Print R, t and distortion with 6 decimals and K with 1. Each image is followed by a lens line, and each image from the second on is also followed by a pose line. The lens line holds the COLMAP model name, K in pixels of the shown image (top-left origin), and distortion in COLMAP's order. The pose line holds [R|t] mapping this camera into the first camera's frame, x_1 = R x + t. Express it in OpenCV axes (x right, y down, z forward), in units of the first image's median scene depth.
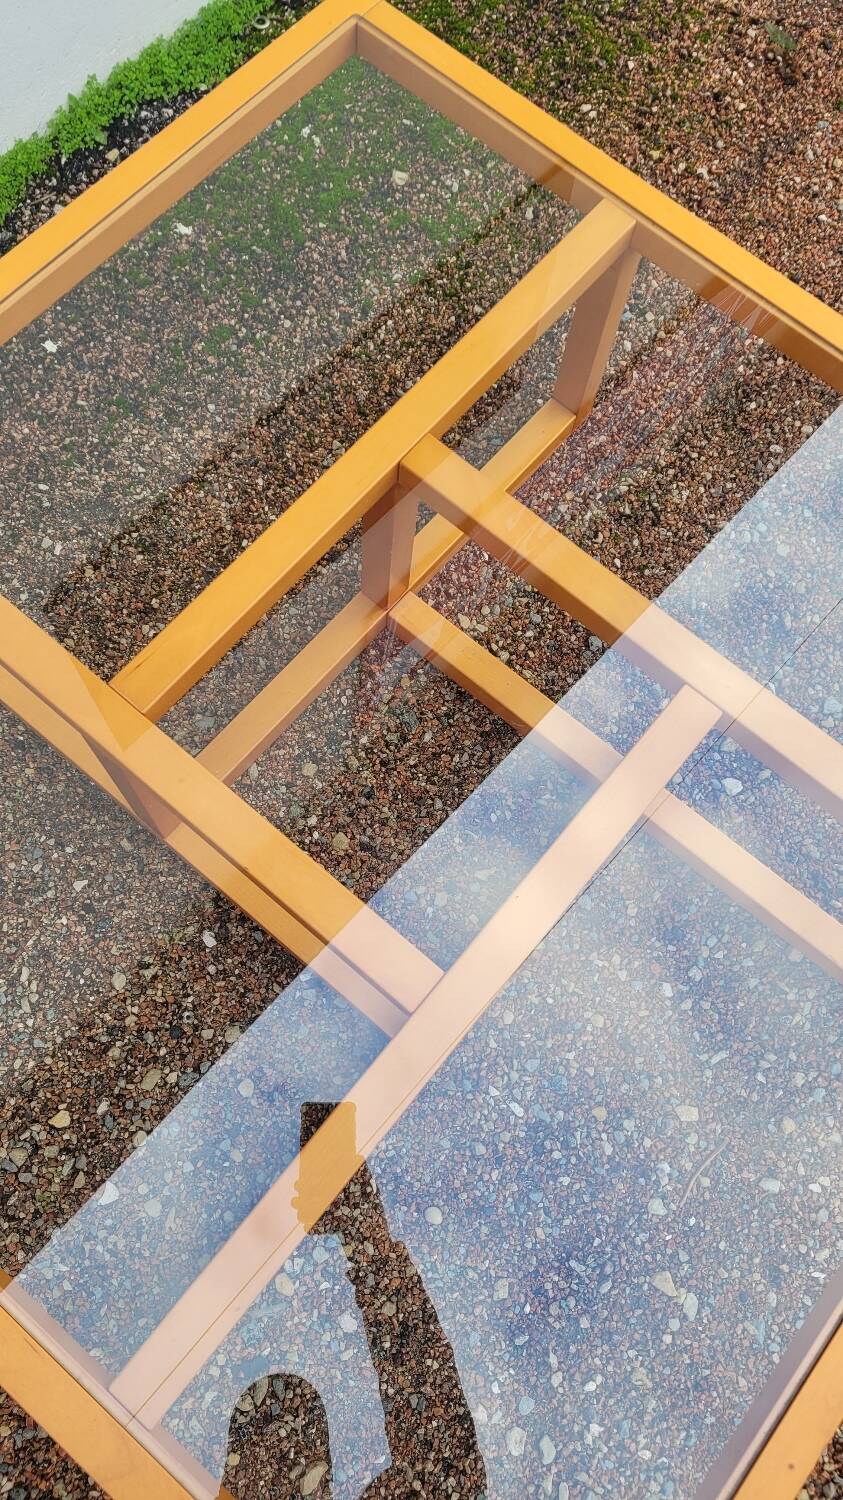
lens RADIAL K [[1130.8, 0, 421.5], [0, 1130.8, 750.0], [0, 0, 1]] dist [0.062336, -0.042451]
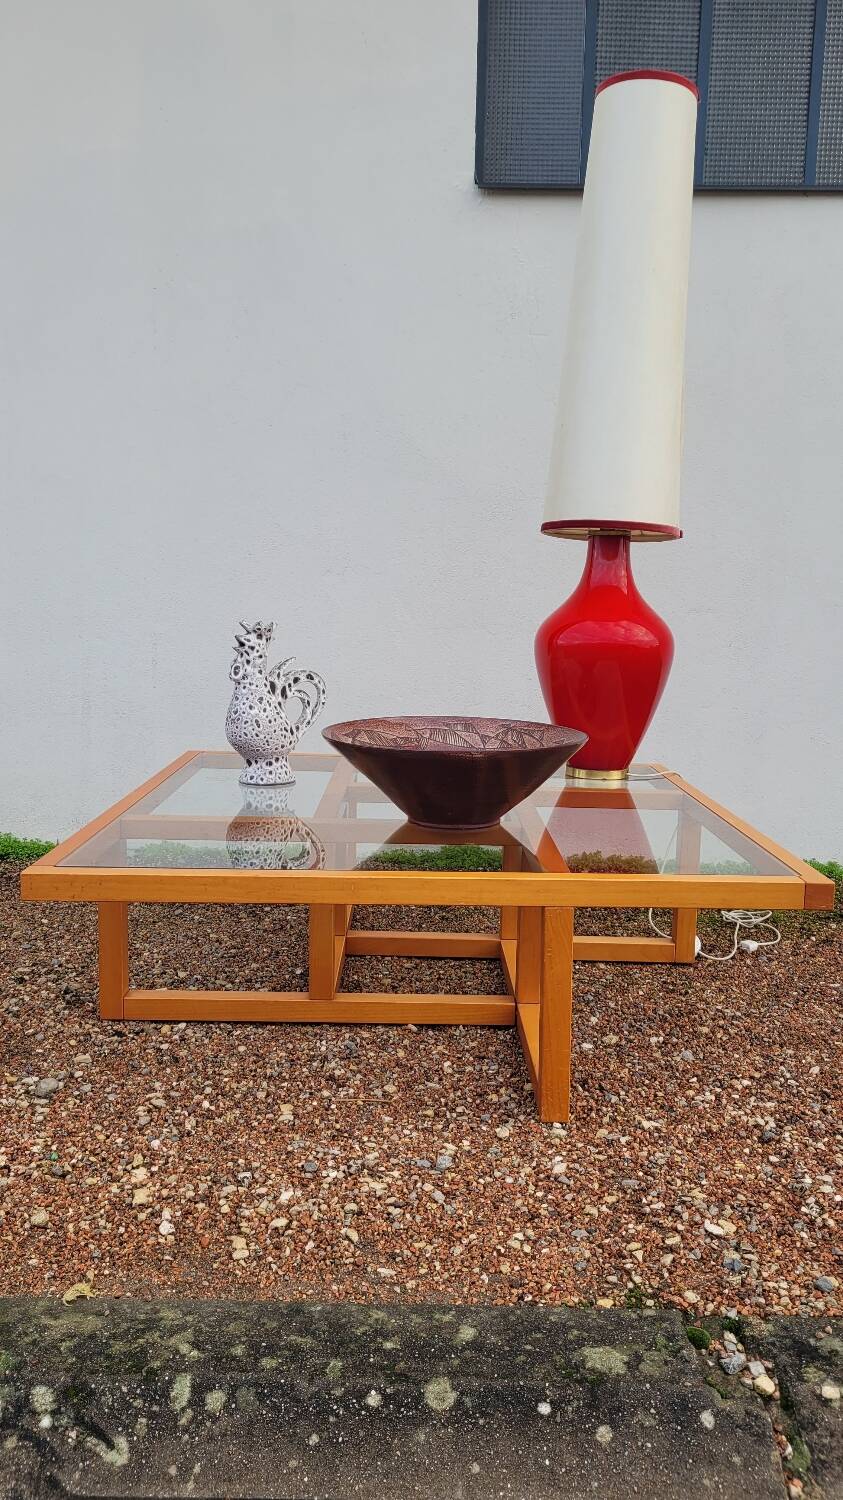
lens RADIAL K [[1128.8, 0, 427.0], [0, 1128.8, 771.9], [0, 0, 1]] dist [0.064144, -0.044657]
pose [[0.648169, 0.073124, -0.757978, 1.302369], [-0.717297, 0.392810, -0.575487, 0.938348], [0.255660, 0.916708, 0.307059, 0.196034]]
